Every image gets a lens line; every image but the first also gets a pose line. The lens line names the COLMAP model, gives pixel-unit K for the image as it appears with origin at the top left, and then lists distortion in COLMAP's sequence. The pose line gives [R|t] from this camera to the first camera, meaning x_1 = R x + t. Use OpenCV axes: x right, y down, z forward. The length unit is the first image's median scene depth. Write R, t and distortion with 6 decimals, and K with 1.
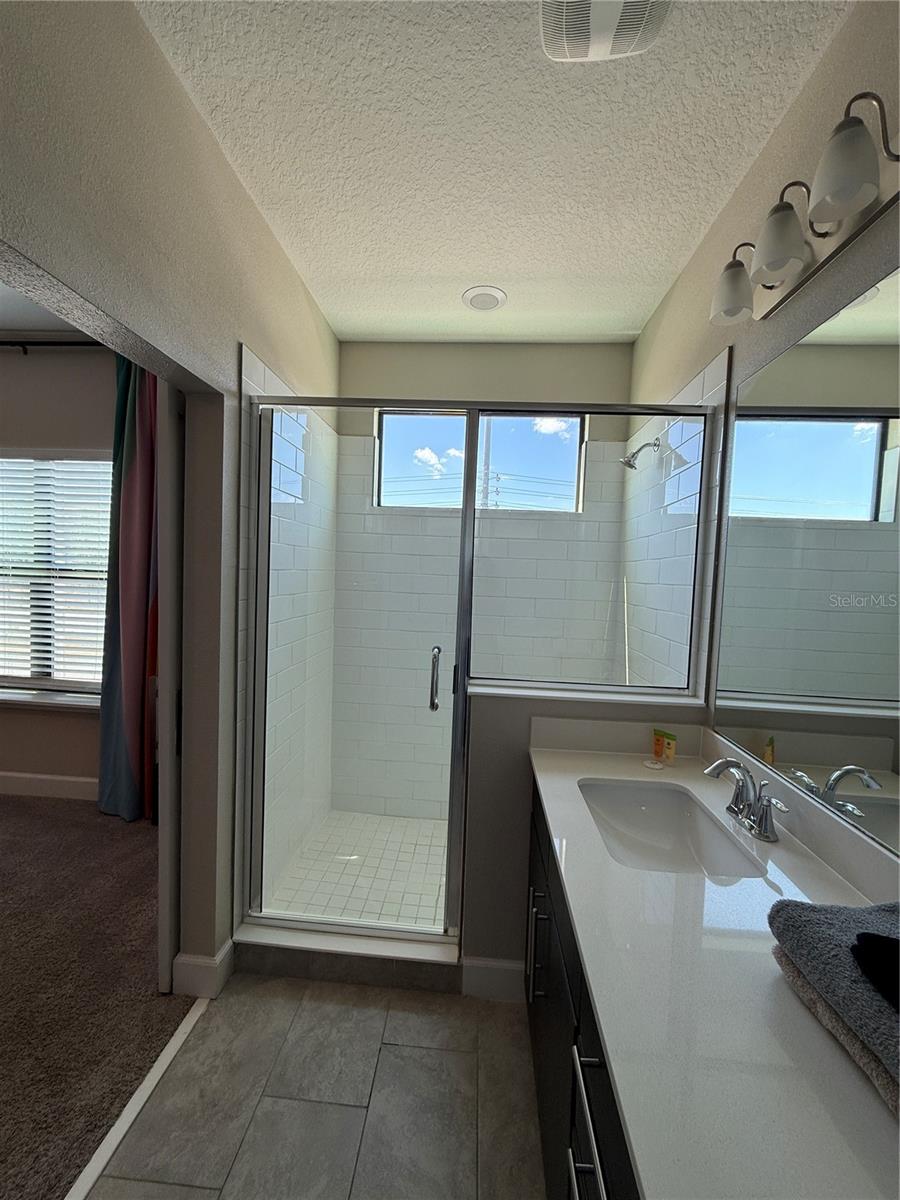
lens RADIAL K [[478.5, 0, 450.0], [0, 478.5, 600.0], [0, 0, 1]] dist [-0.001714, -0.000233]
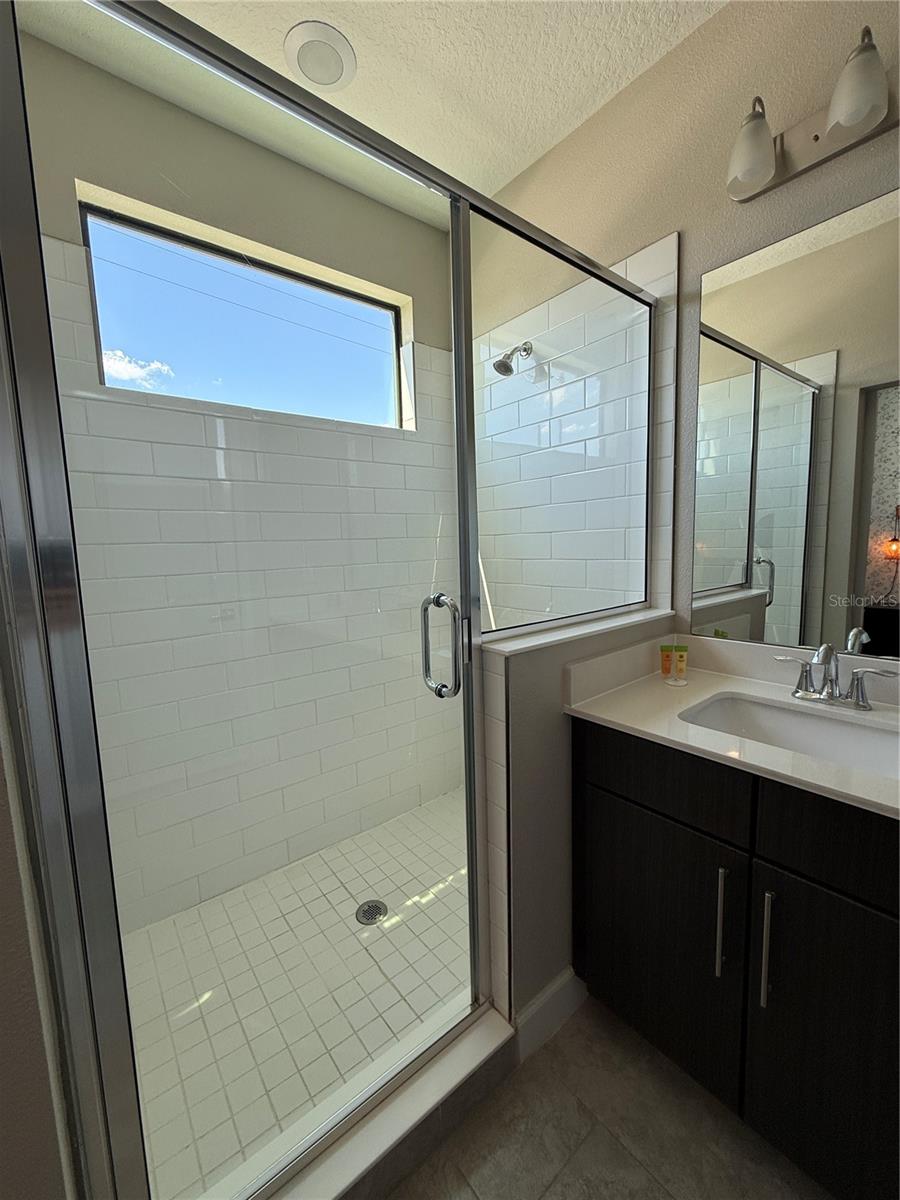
lens RADIAL K [[485.3, 0, 450.0], [0, 485.3, 600.0], [0, 0, 1]] dist [-0.000215, 0.000013]
pose [[0.731078, -0.135355, 0.668733, -0.459477], [0.089332, 0.990677, 0.102858, 0.048383], [-0.676421, -0.015458, 0.736353, 0.563014]]
